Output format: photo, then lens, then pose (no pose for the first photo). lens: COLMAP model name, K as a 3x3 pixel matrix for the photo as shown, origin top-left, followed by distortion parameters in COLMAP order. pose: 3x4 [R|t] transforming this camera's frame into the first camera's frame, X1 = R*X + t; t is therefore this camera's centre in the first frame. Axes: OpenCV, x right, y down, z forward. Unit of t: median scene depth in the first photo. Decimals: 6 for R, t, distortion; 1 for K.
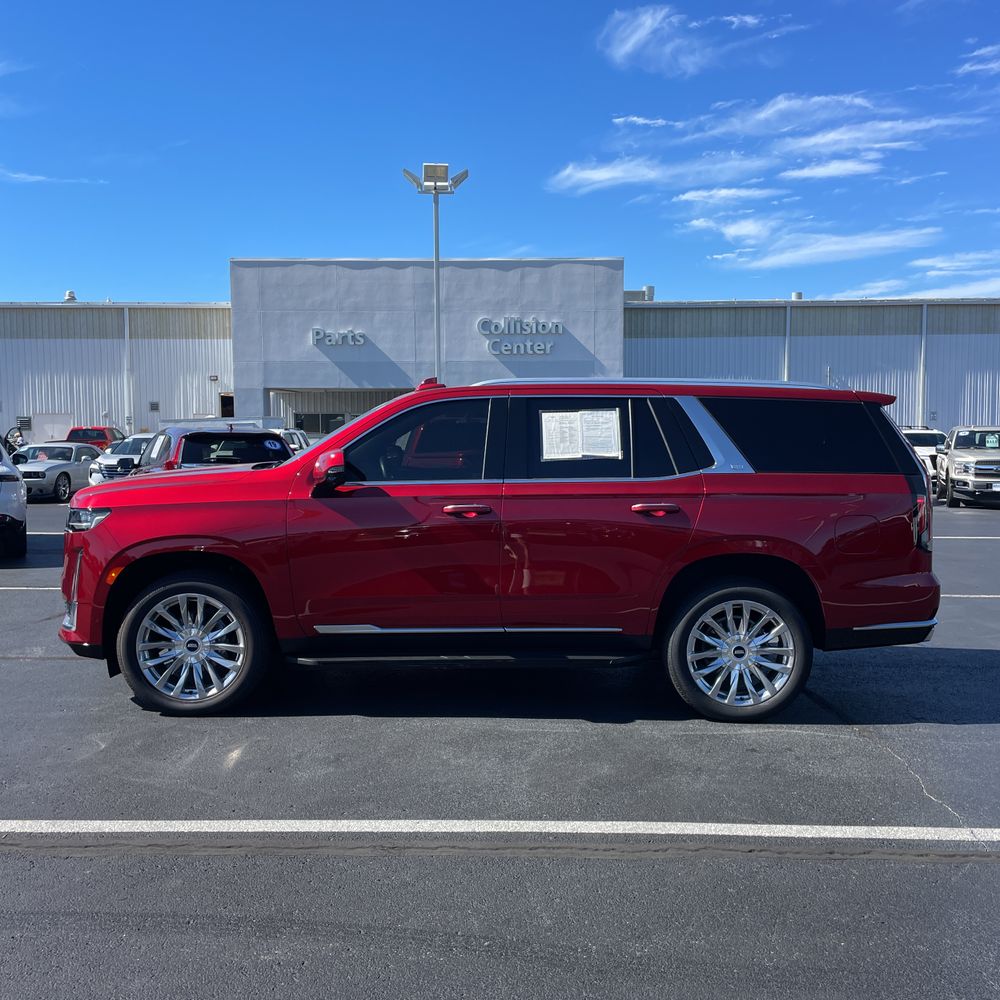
lens RADIAL K [[1010.1, 0, 510.2], [0, 1010.1, 501.0], [0, 0, 1]] dist [0.032597, 0.000000]
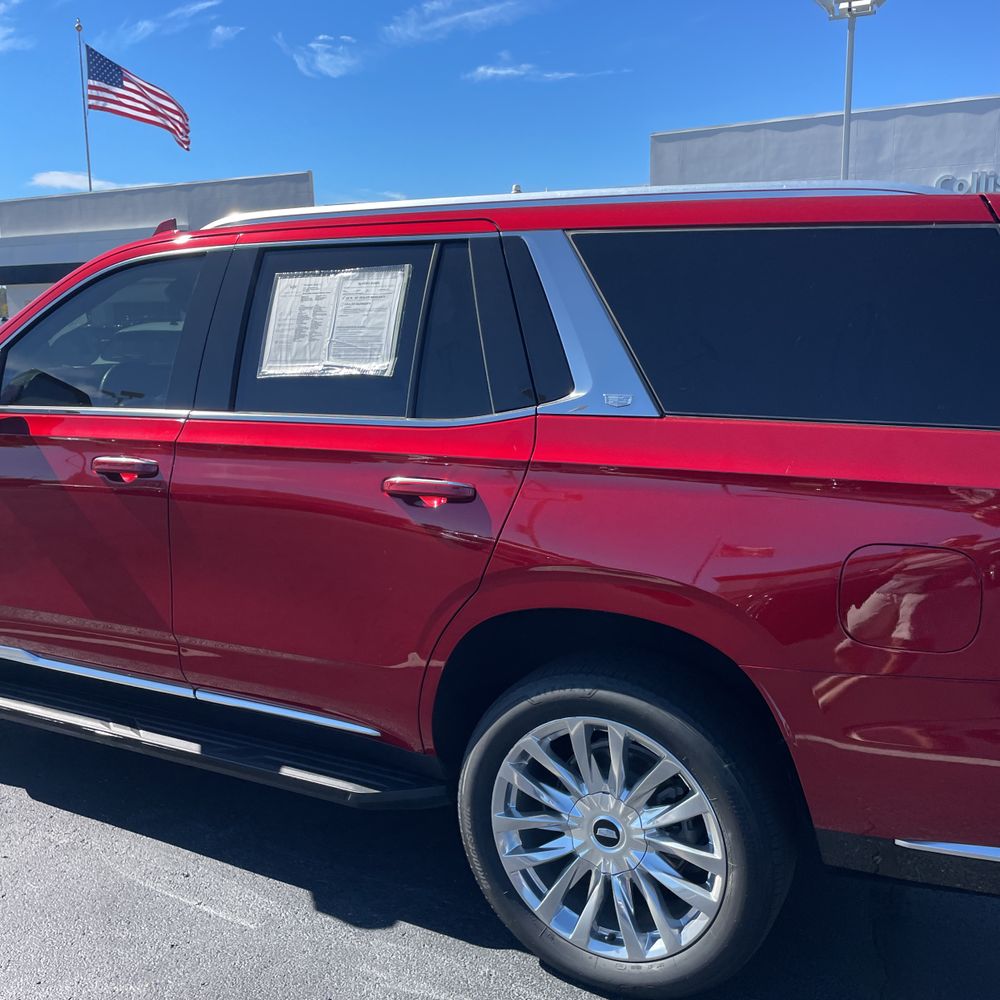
lens RADIAL K [[1010.1, 0, 492.3], [0, 1010.1, 483.1], [0, 0, 1]] dist [0.032597, 0.000000]
pose [[0.882445, 0.062725, -0.466214, 0.052010], [-0.019970, 0.995172, 0.096094, -0.005292], [0.469991, -0.075487, 0.879437, 0.085131]]
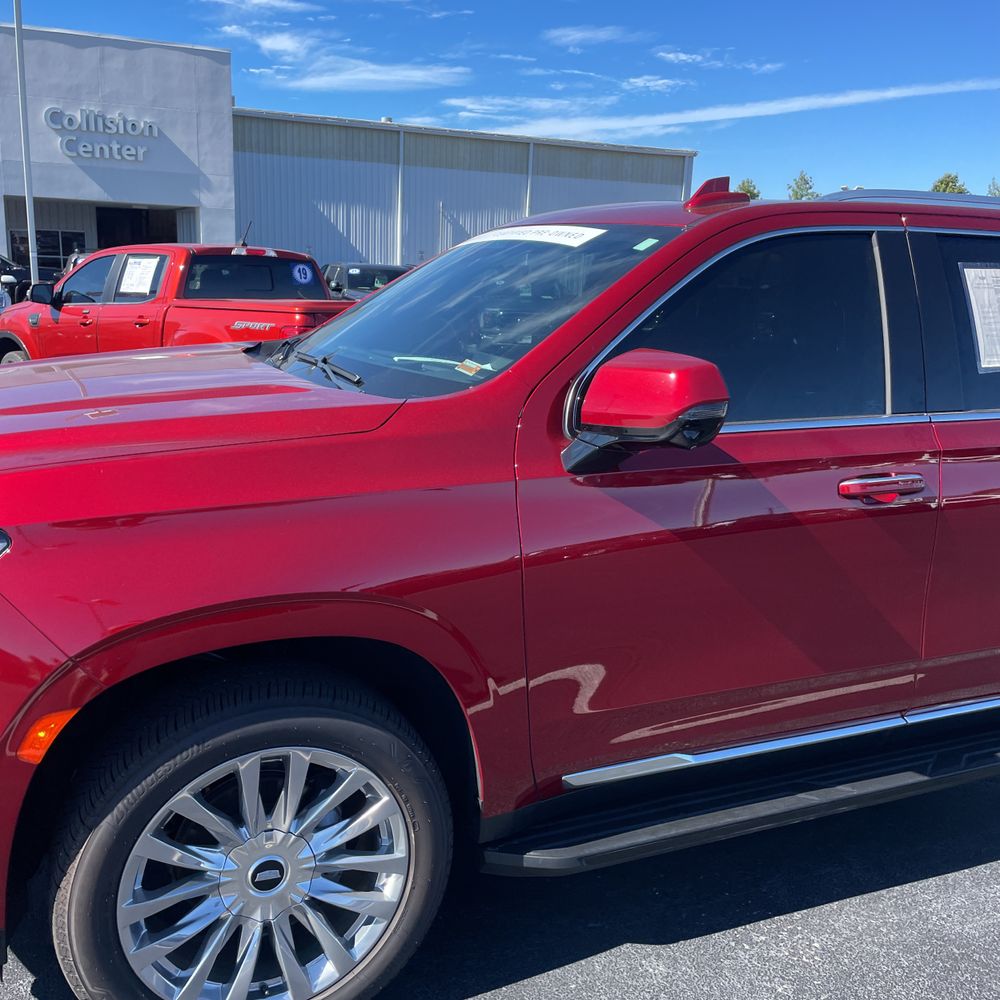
lens RADIAL K [[1026.5, 0, 499.4], [0, 1026.5, 492.9], [0, 0, 1]] dist [0.015817, 0.000000]
pose [[0.911074, -0.048794, 0.409344, -0.053342], [-0.013614, 0.988868, 0.148173, -0.007361], [-0.412017, -0.140569, 0.900268, 0.090139]]
